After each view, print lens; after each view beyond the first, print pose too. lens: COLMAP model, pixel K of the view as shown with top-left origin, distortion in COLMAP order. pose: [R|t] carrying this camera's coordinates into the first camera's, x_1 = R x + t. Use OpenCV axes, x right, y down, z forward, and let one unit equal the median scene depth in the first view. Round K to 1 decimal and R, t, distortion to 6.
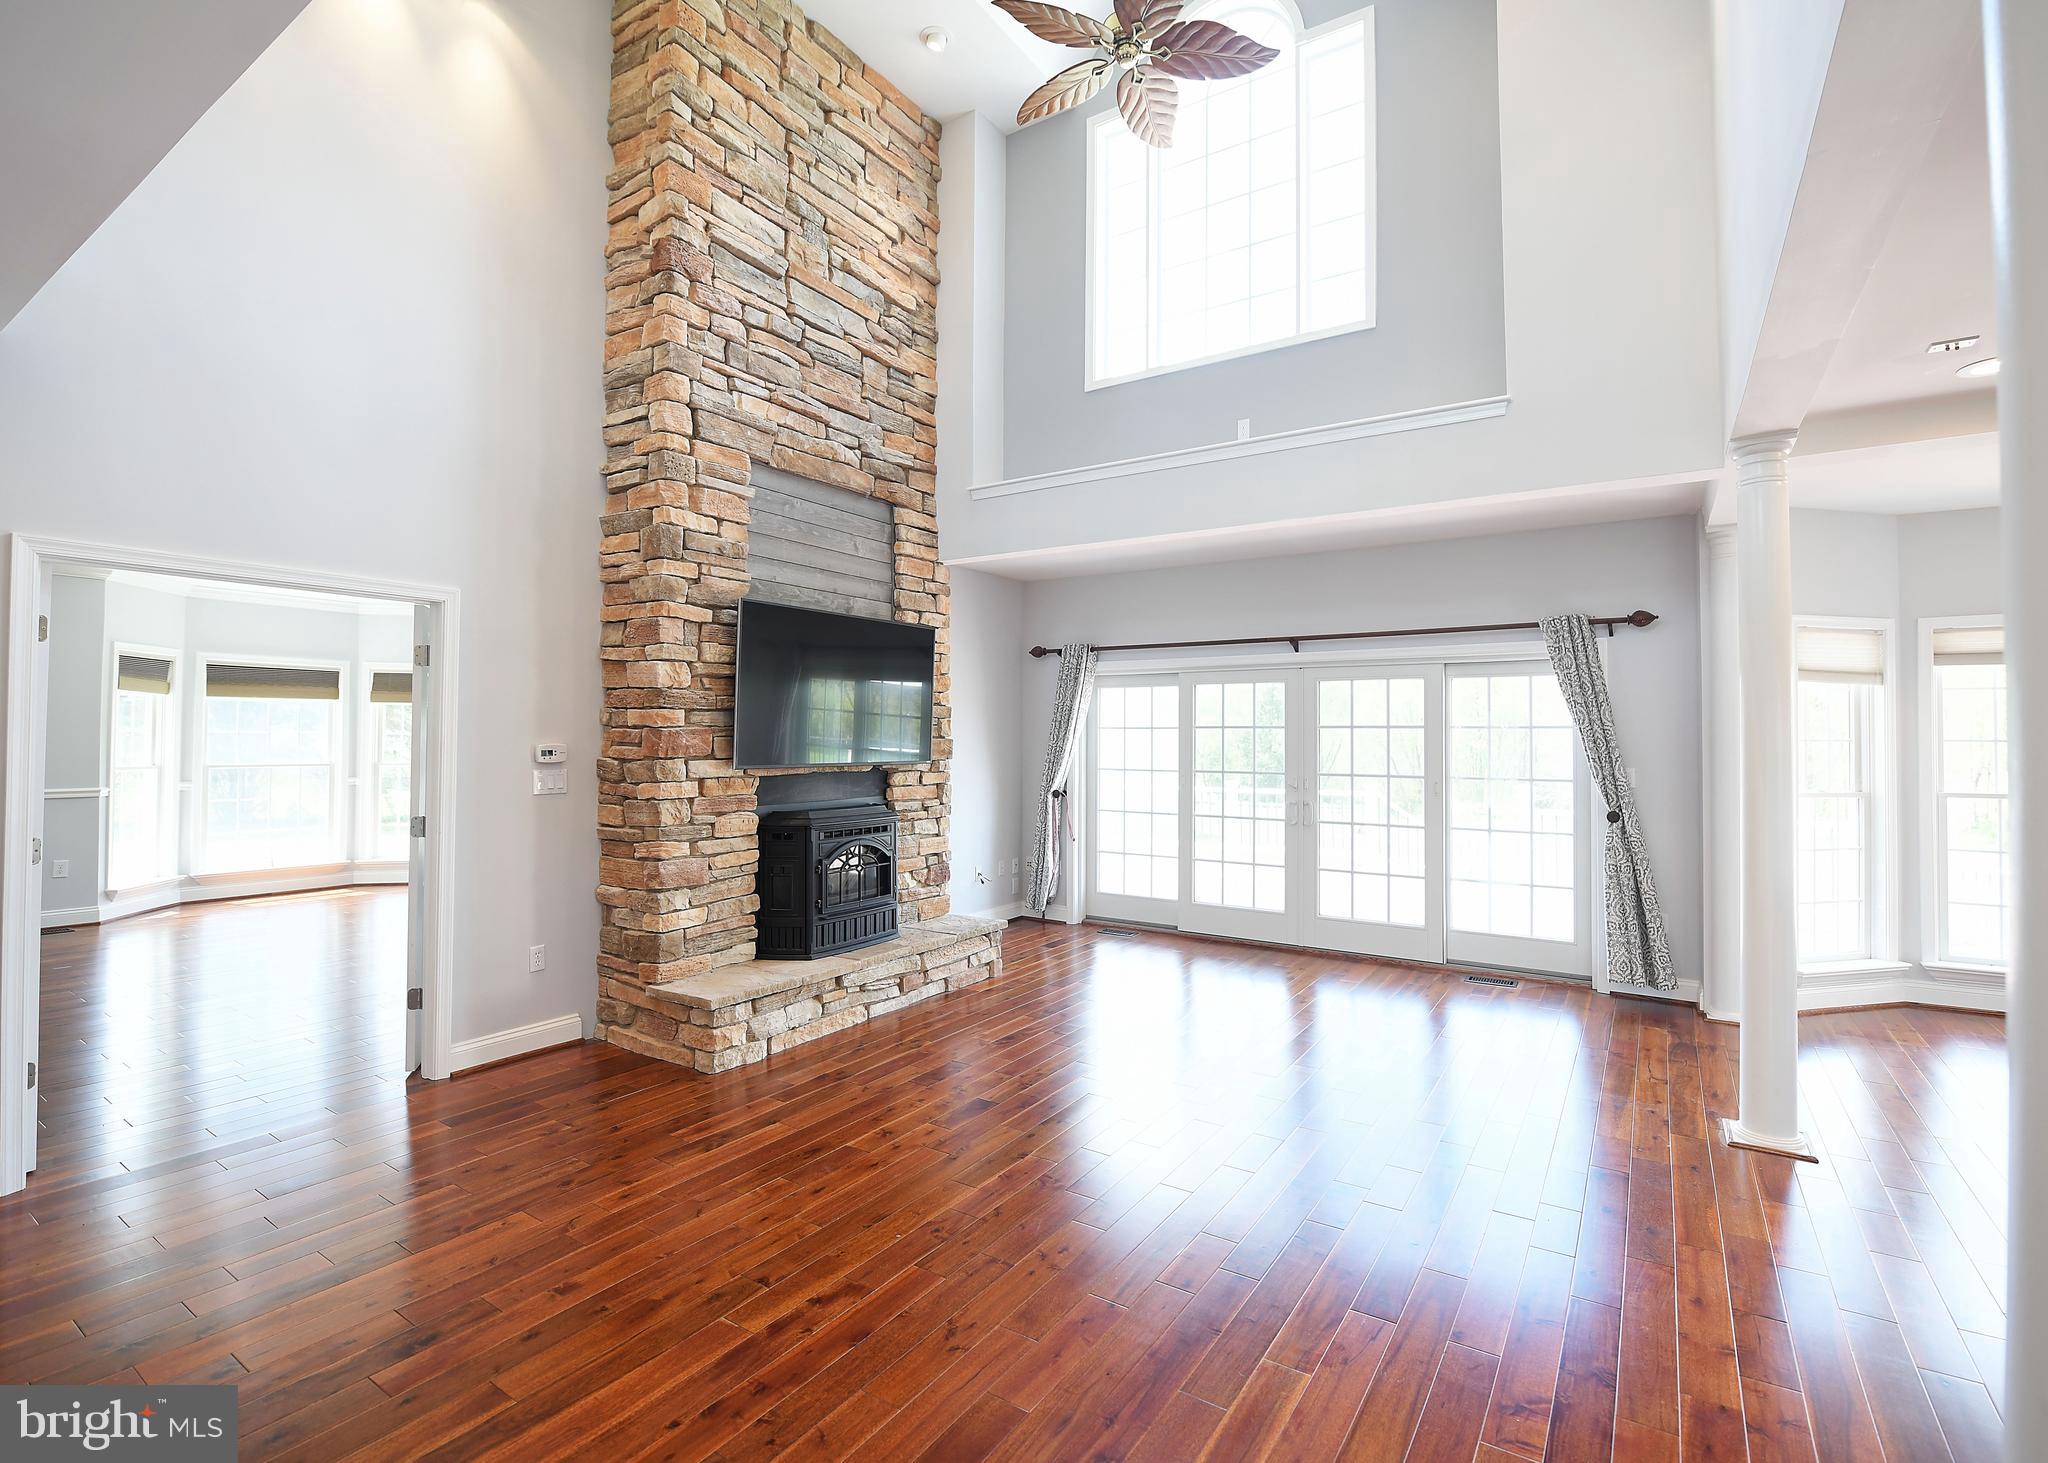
lens RADIAL K [[926.6, 0, 1052.5], [0, 926.6, 715.9], [0, 0, 1]] dist [-0.014860, -0.002909]
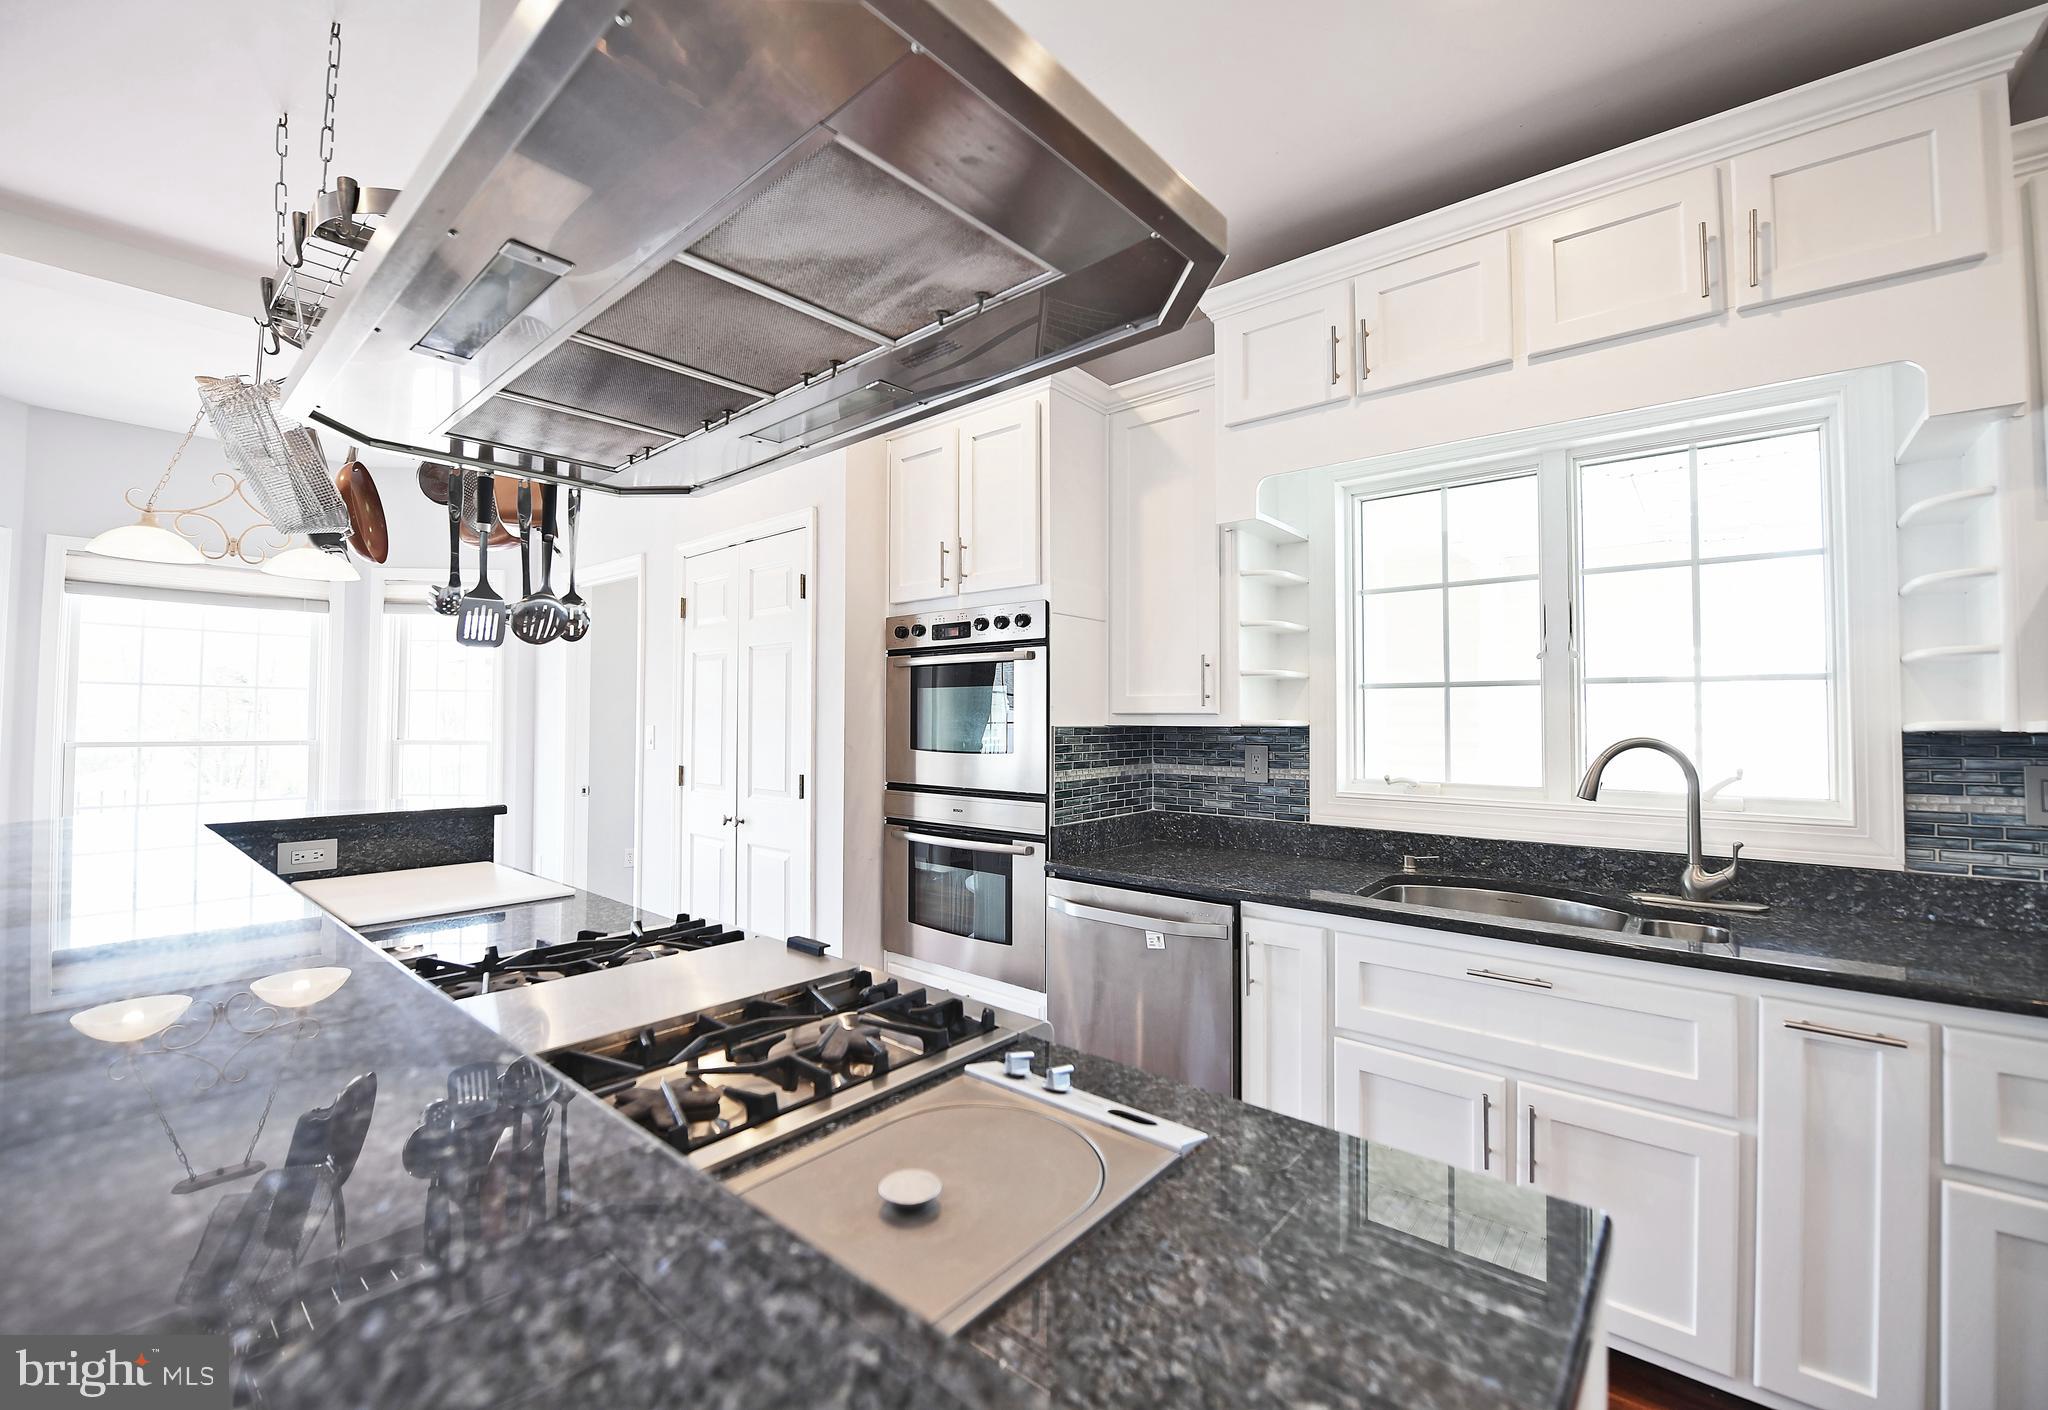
lens RADIAL K [[840.1, 0, 997.2], [0, 840.1, 688.9], [0, 0, 1]] dist [-0.022388, 0.000285]
pose [[0.139773, 0.032793, 0.989640, 0.334743], [-0.029893, 0.999136, -0.028885, 0.030126], [-0.989732, -0.025546, 0.140633, 0.028282]]
